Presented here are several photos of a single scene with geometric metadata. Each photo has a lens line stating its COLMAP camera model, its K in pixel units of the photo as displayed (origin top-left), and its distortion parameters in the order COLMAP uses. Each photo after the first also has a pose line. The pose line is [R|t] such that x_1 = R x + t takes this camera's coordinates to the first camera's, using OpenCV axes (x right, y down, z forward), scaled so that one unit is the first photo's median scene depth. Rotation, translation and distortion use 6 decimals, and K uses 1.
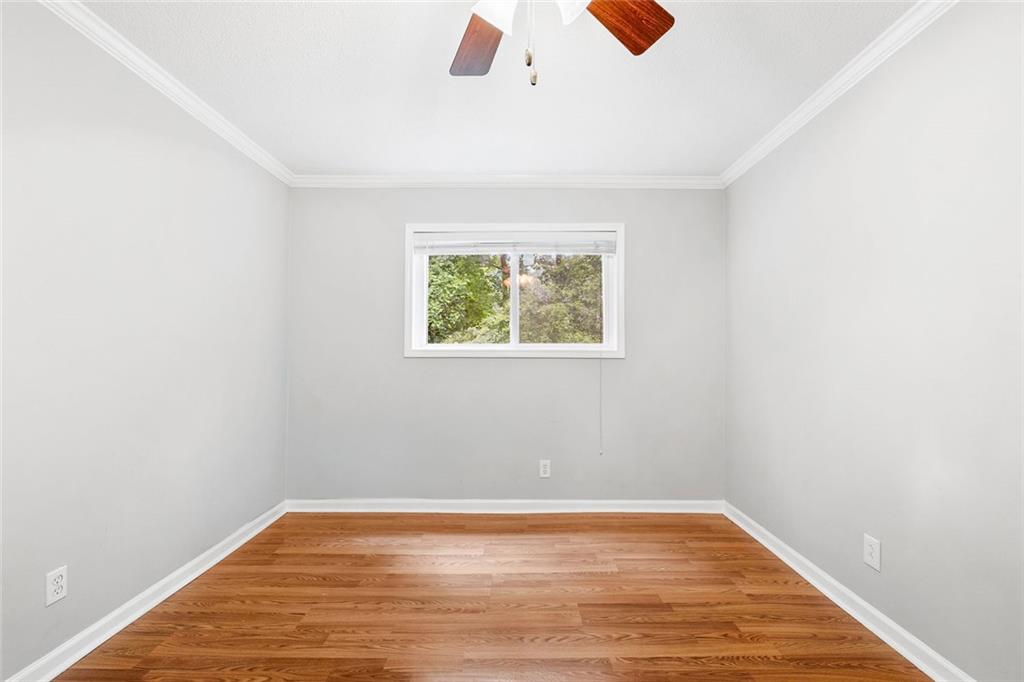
lens RADIAL K [[426.8, 0, 512.0], [0, 426.8, 341.0], [0, 0, 1]] dist [-0.002824, -0.000429]
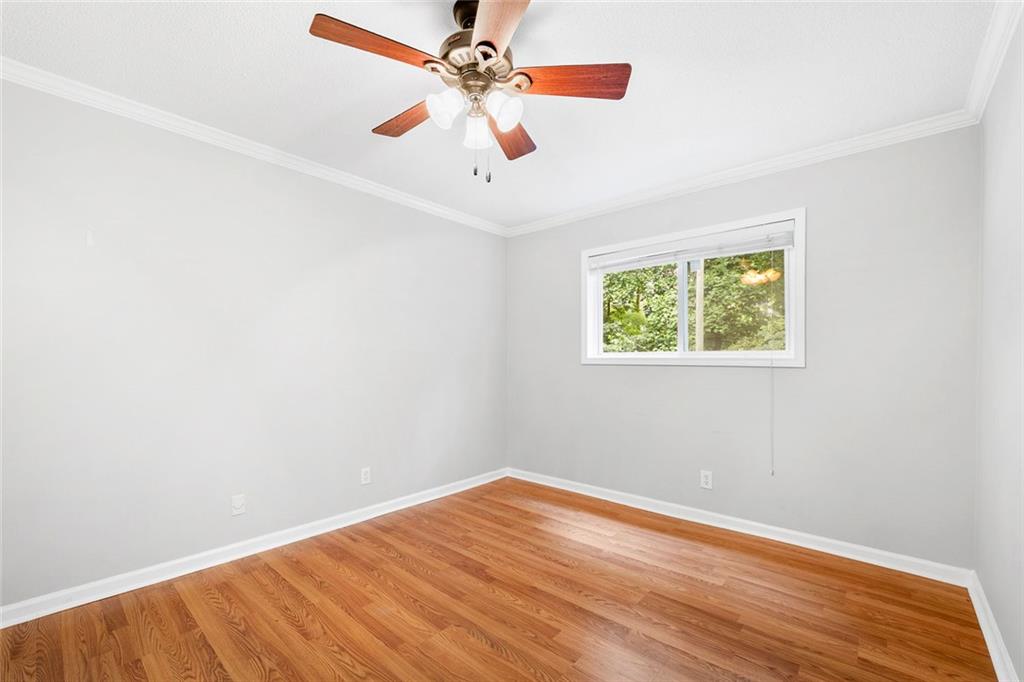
lens RADIAL K [[432.3, 0, 507.0], [0, 432.3, 358.5], [0, 0, 1]] dist [-0.000167, -0.000077]
pose [[0.749002, -0.000168, -0.662568, 0.488224], [0.016266, 0.999703, 0.018134, -0.003680], [0.662368, -0.024360, 0.748782, -0.045639]]
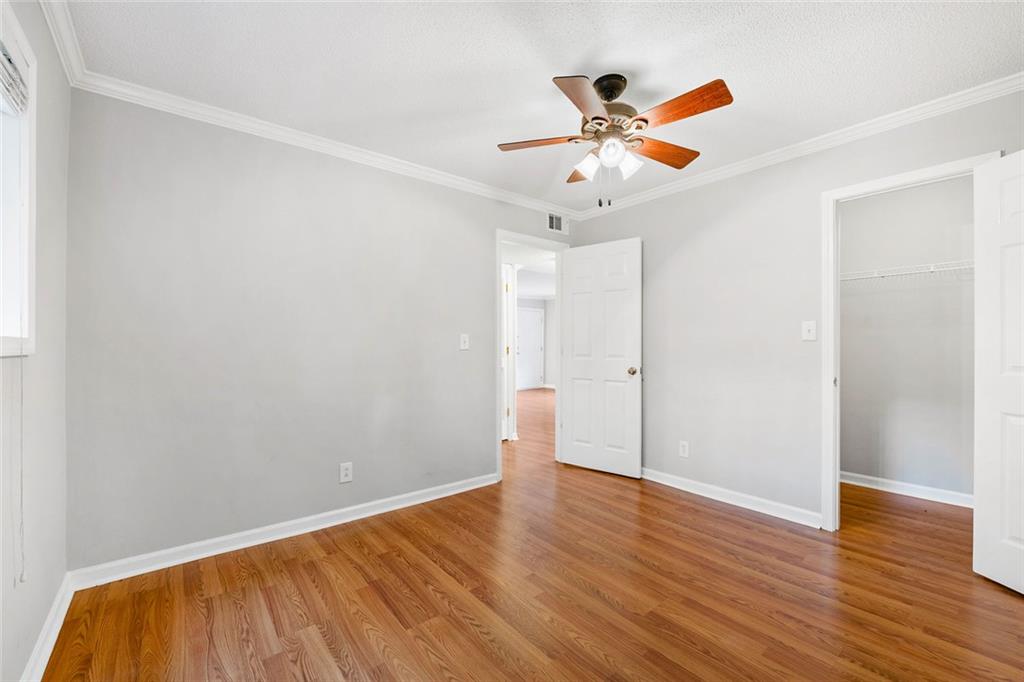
lens RADIAL K [[417.3, 0, 506.5], [0, 417.3, 346.4], [0, 0, 1]] dist [-0.001948, -0.000200]
pose [[-0.630746, -0.007057, 0.775957, -0.509115], [-0.021170, 0.999743, -0.008116, 0.027592], [-0.775701, -0.021546, -0.630733, 1.111273]]
